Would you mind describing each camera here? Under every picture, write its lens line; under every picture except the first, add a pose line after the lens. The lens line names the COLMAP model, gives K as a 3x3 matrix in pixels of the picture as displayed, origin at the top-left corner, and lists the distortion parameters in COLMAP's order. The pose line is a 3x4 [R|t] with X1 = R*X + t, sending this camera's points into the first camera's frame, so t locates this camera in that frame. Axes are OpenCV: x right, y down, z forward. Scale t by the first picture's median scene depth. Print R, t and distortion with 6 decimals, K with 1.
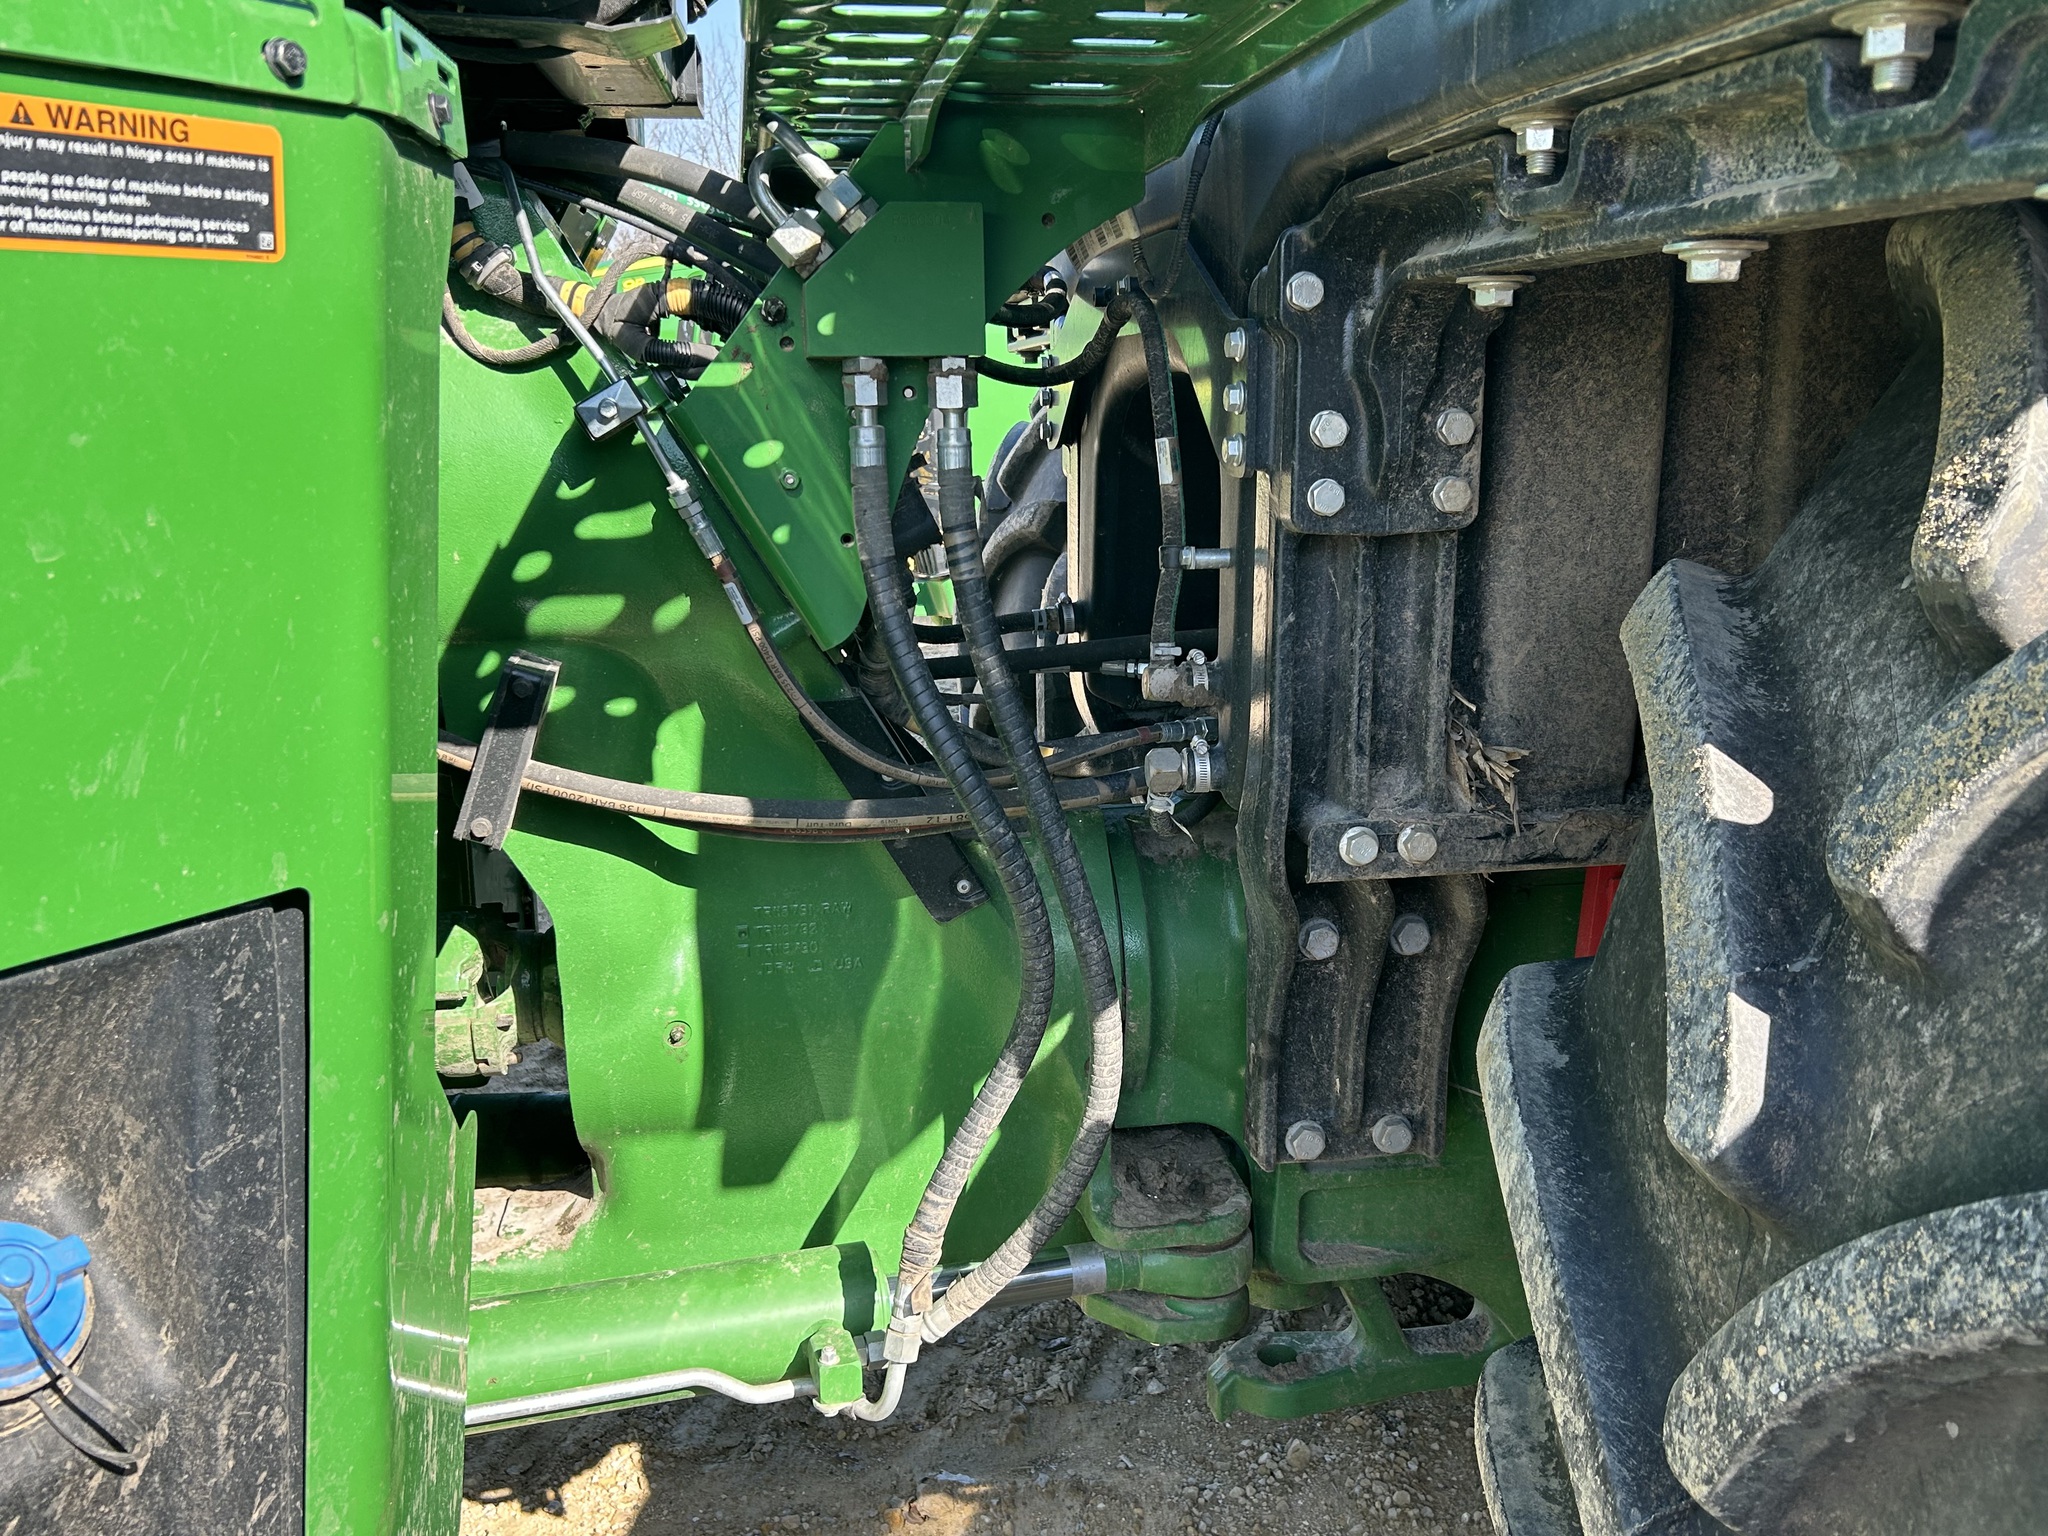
lens RADIAL K [[1774.6, 0, 1024.0], [0, 1774.6, 768.0], [0, 0, 1]] dist [0.061019, -0.058985]
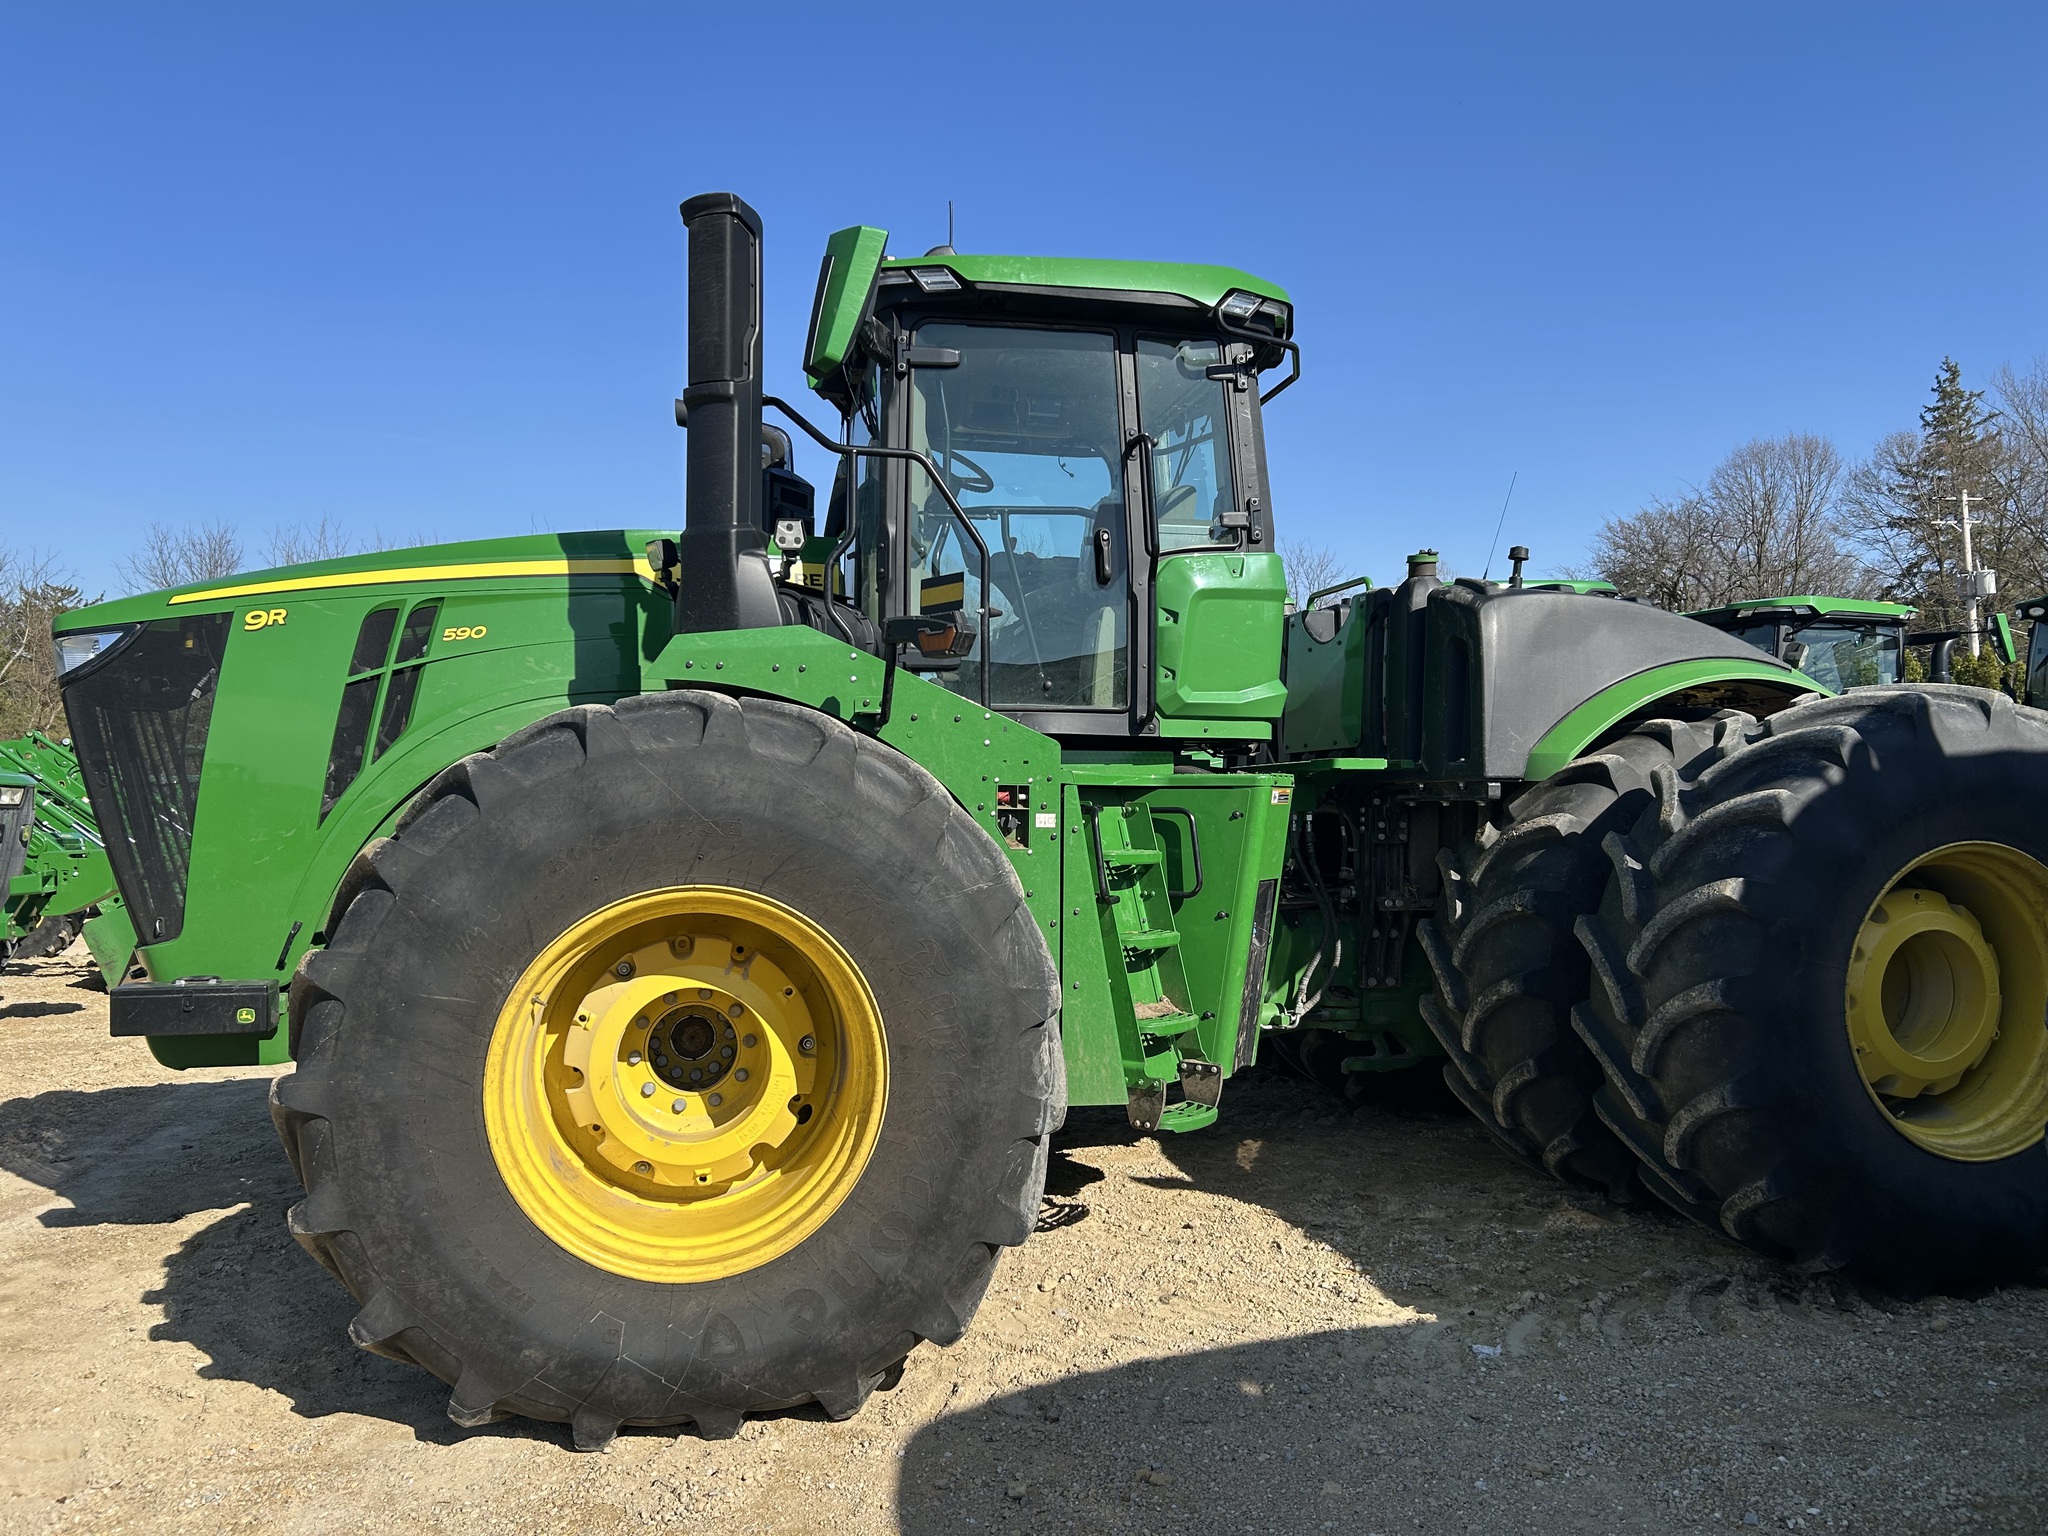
lens RADIAL K [[1354.3, 0, 1024.0], [0, 1354.3, 768.0], [0, 0, 1]] dist [0.008569, -0.020172]
pose [[0.998363, 0.008097, 0.056611, -1.100795], [0.006043, 0.969449, -0.245220, 0.622608], [-0.056867, 0.245161, 0.967813, -2.866521]]
